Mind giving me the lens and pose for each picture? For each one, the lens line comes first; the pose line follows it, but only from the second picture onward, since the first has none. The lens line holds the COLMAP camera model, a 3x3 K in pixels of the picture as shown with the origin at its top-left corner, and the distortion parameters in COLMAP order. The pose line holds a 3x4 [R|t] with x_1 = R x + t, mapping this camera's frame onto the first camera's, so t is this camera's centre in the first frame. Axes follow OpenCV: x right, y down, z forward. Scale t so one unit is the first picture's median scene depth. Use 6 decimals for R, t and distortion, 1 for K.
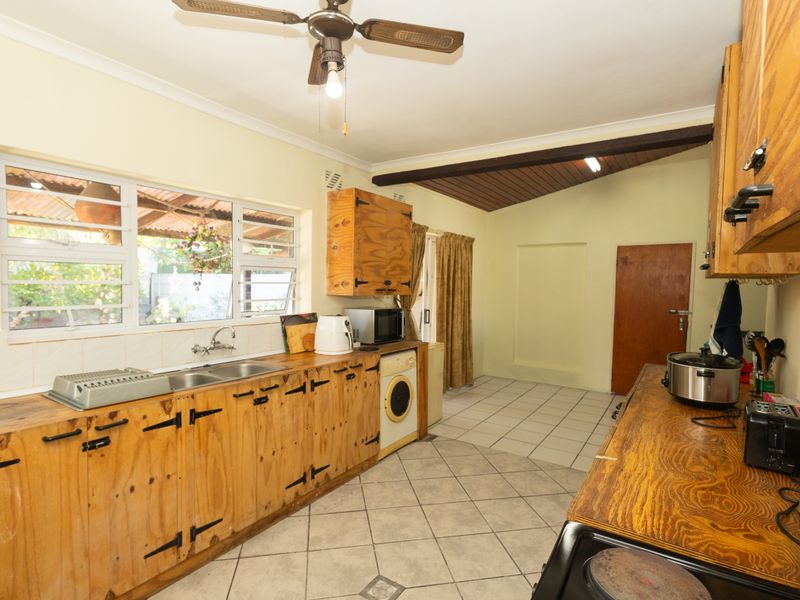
lens RADIAL K [[418.9, 0, 400.4], [0, 418.9, 302.8], [0, 0, 1]] dist [-0.001846, -0.000701]
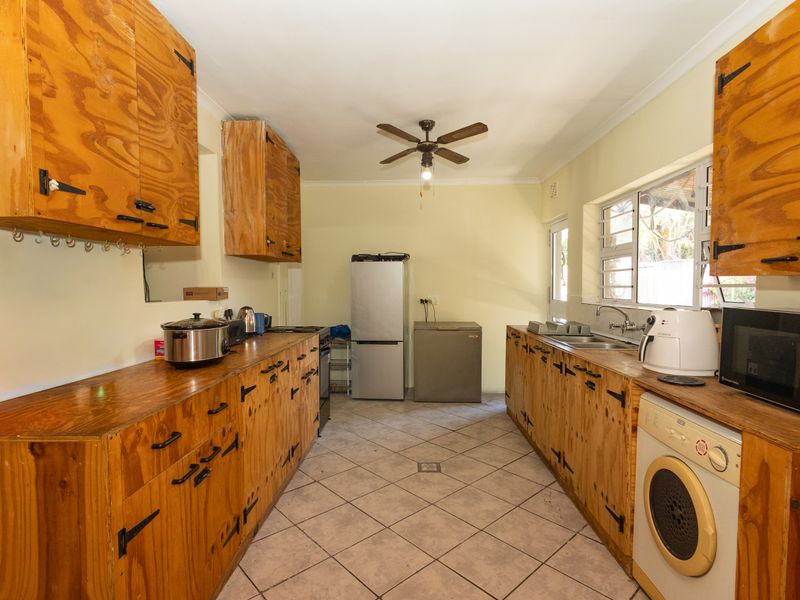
lens RADIAL K [[418.9, 0, 400.3], [0, 418.9, 297.8], [0, 0, 1]] dist [-0.001846, -0.000701]
pose [[-0.850711, 0.007069, -0.525587, 0.473596], [-0.026448, 0.998067, 0.056232, -0.009615], [0.524969, 0.061738, -0.848879, 1.228787]]
